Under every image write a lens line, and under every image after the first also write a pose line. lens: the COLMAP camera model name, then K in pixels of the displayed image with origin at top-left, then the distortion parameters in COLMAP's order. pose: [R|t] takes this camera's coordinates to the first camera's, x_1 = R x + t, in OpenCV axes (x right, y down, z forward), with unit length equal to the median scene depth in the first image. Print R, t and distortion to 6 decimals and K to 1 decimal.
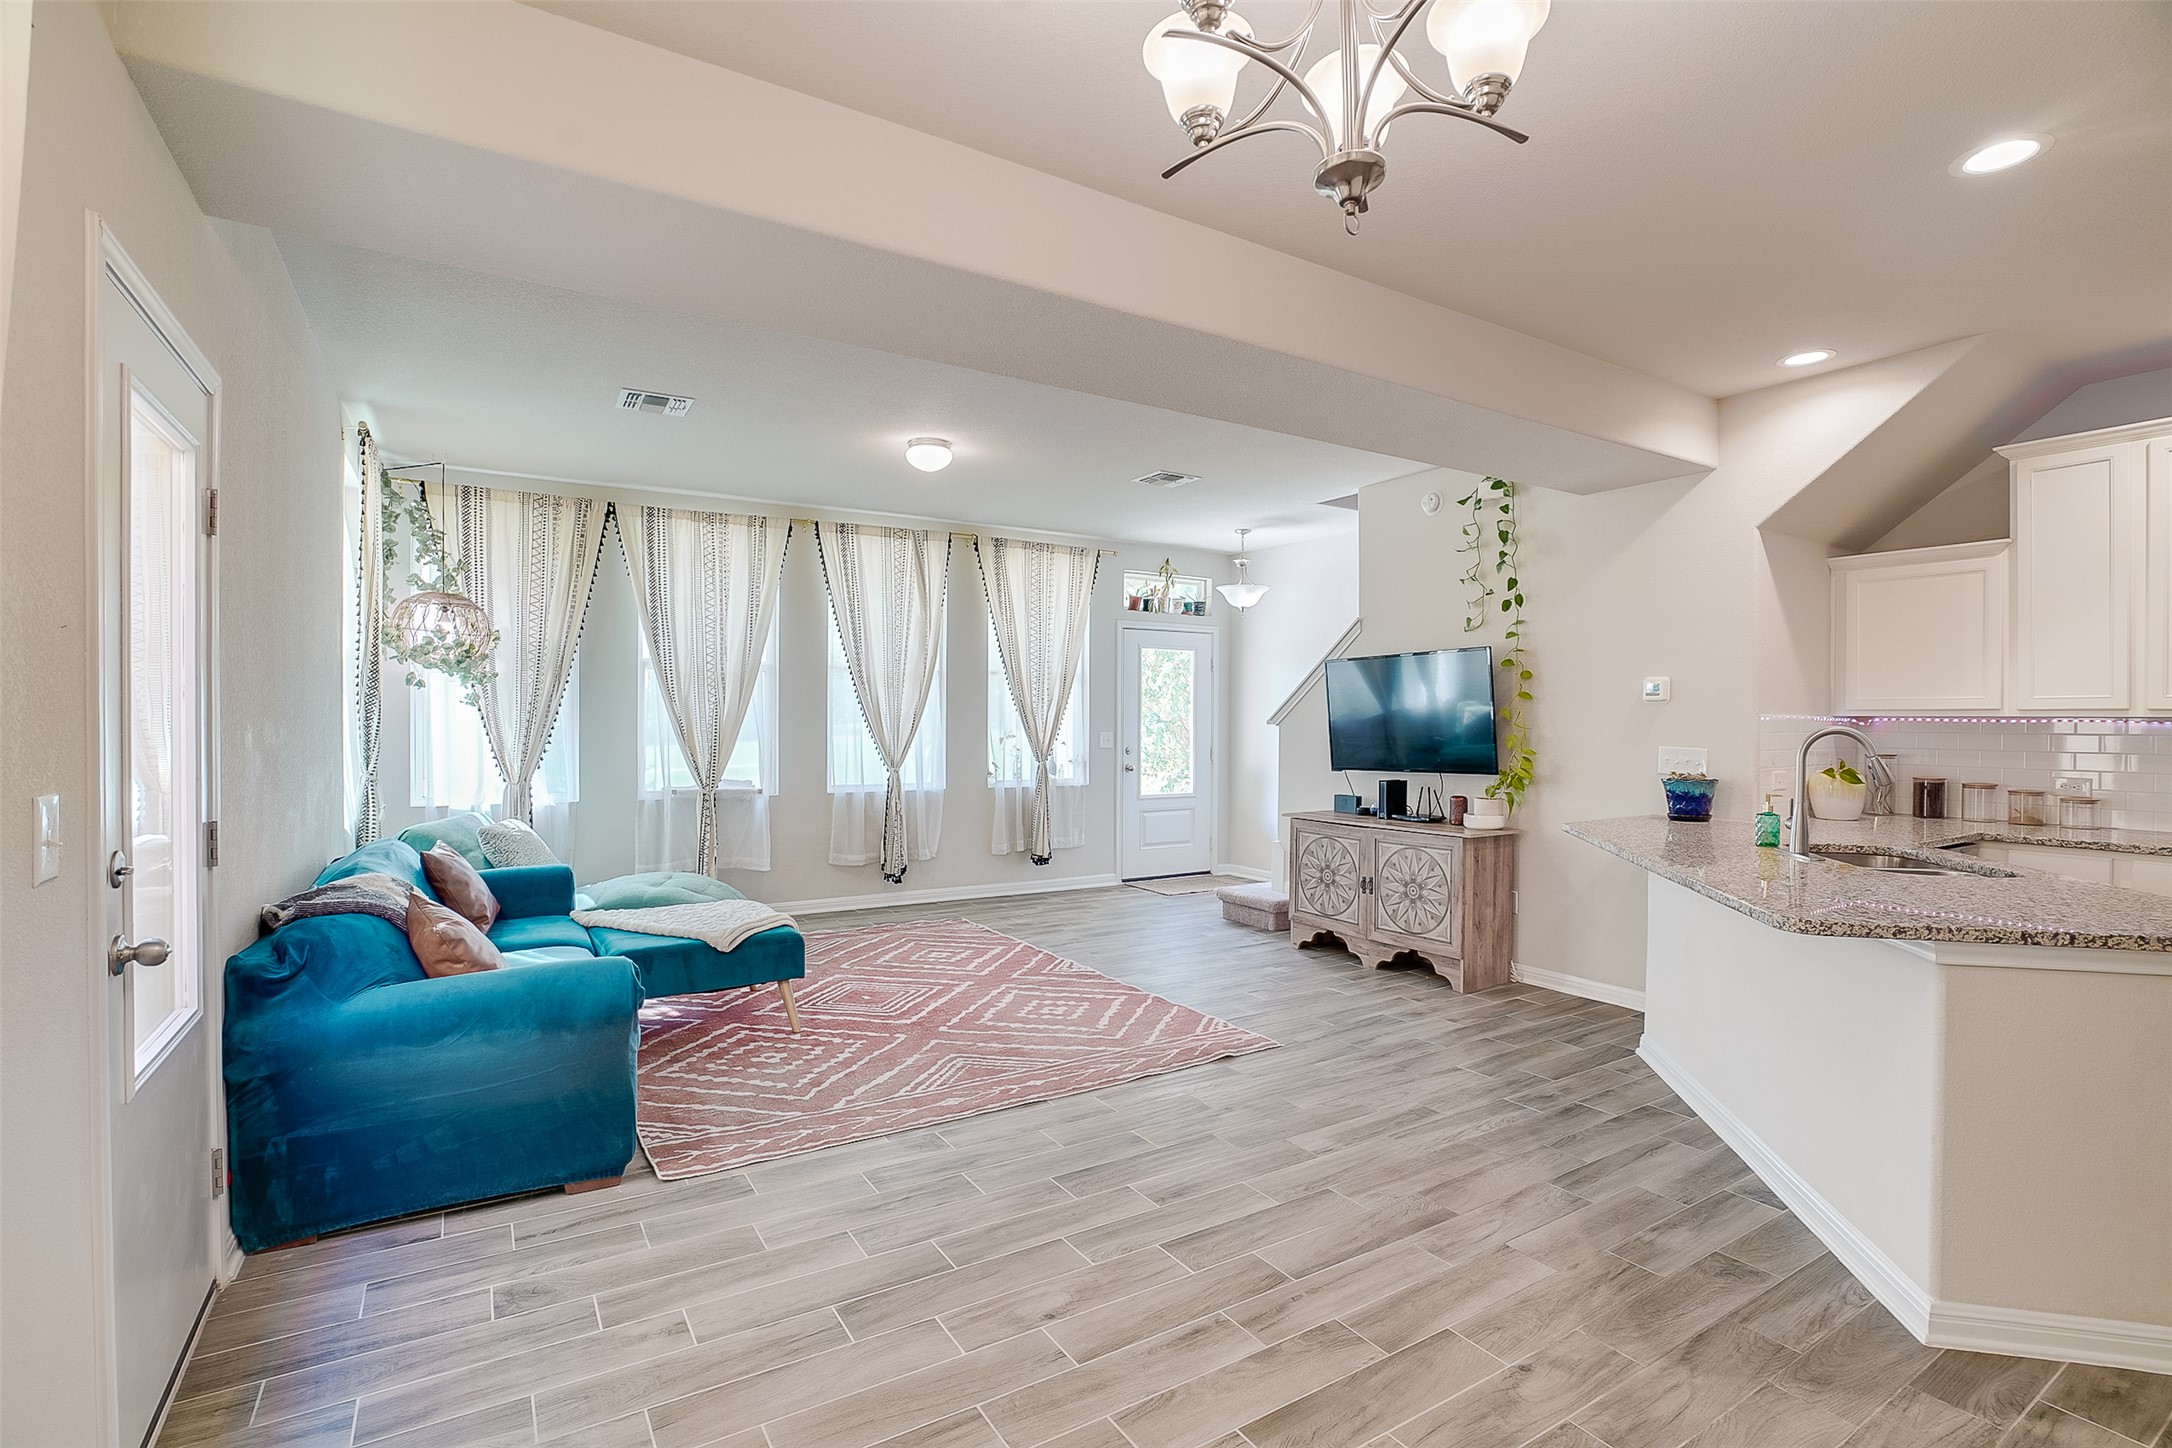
lens RADIAL K [[946.6, 0, 1086.0], [0, 946.6, 724.0], [0, 0, 1]] dist [-0.033071, 0.000228]
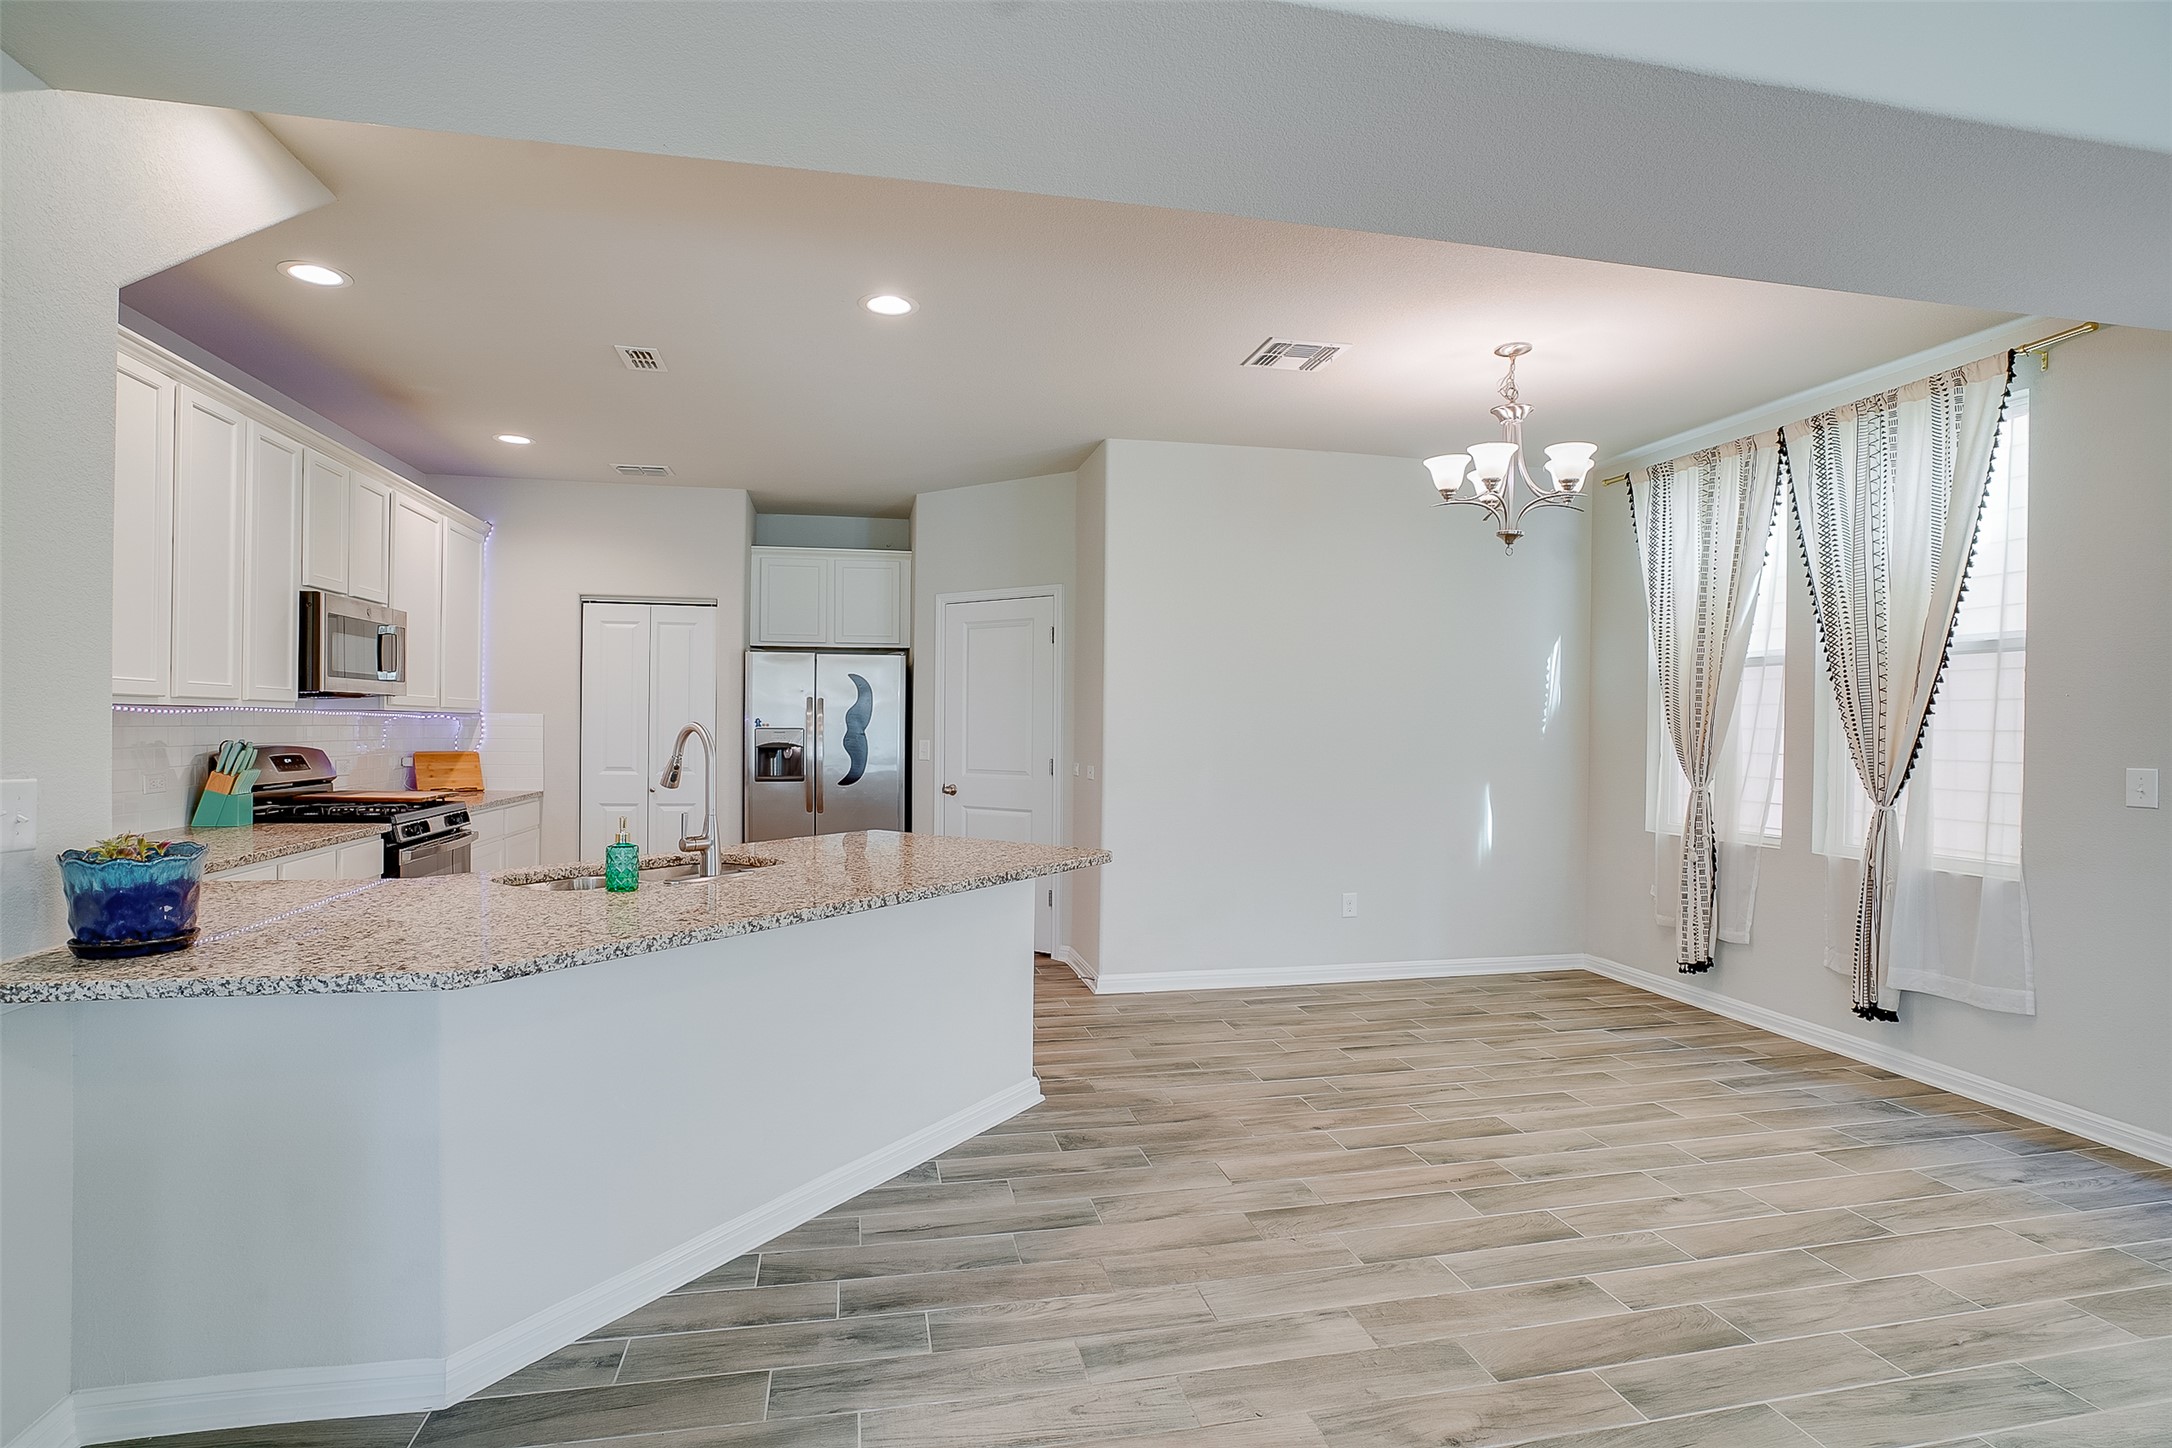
lens RADIAL K [[1041.4, 0, 950.2], [0, 1041.4, 735.7], [0, 0, 1]] dist [-0.049686, 0.016884]
pose [[-0.903319, -0.018685, 0.428562, 0.132544], [-0.011903, 0.999758, 0.018500, -0.003450], [-0.428804, 0.011610, -0.903323, 1.279904]]
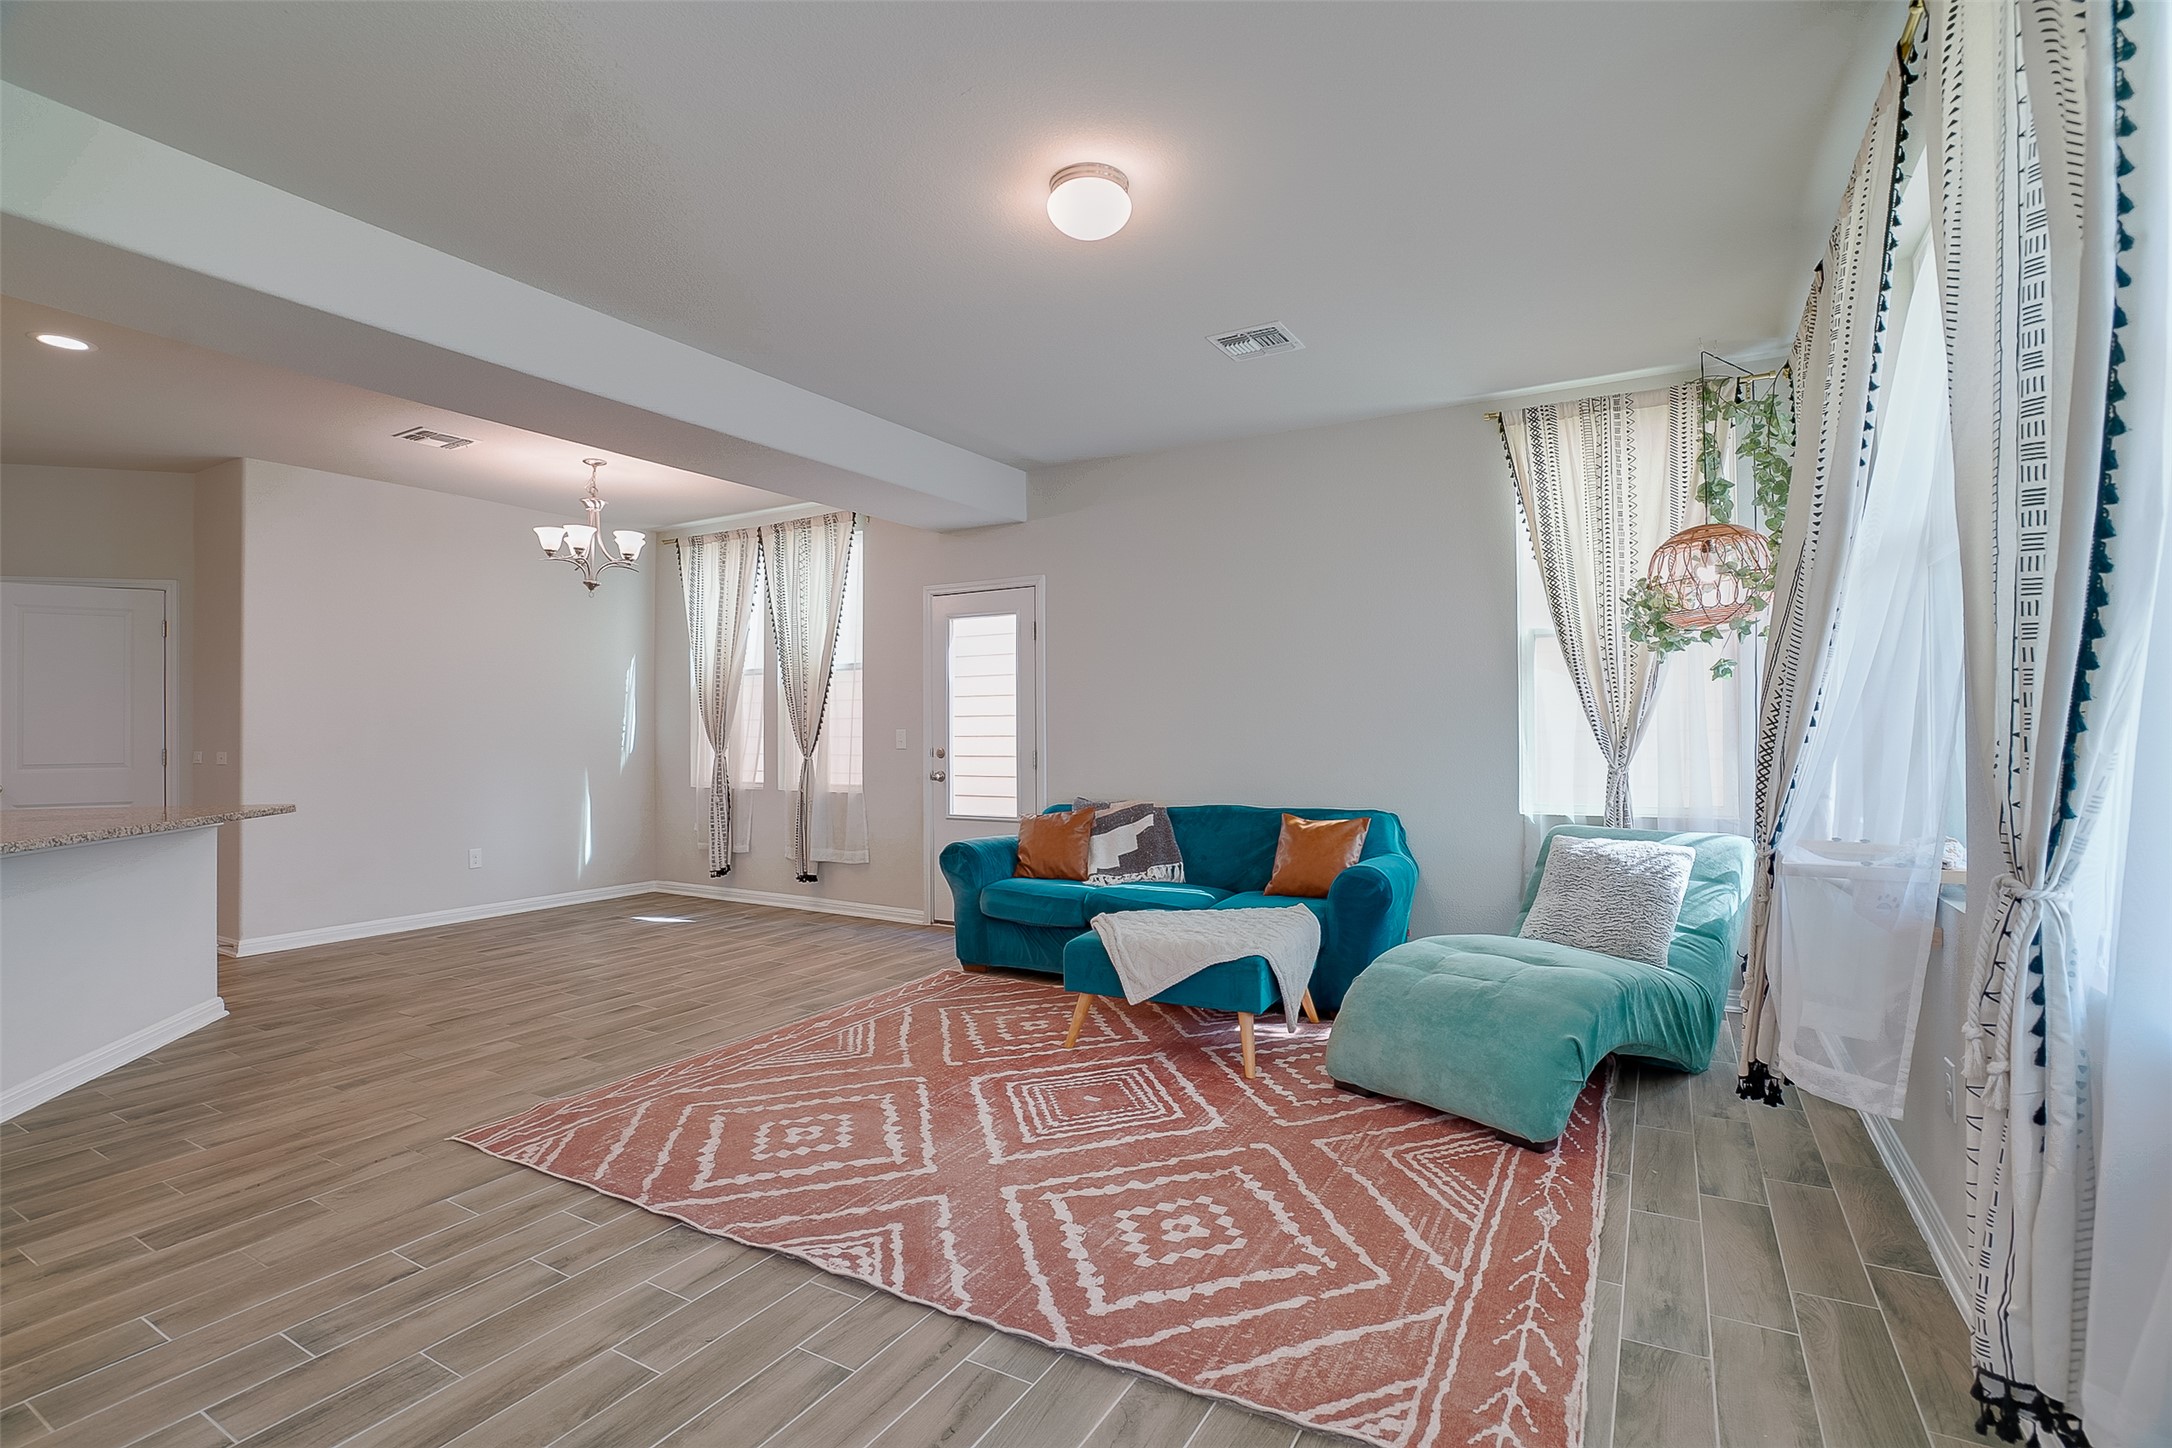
lens RADIAL K [[1205.1, 0, 1170.4], [0, 1205.1, 712.7], [0, 0, 1]] dist [-0.068997, 0.037857]
pose [[-0.882786, -0.006842, -0.469726, 0.138789], [0.000855, 0.999869, -0.016170, 0.026626], [0.469775, -0.014677, -0.882664, 1.973070]]
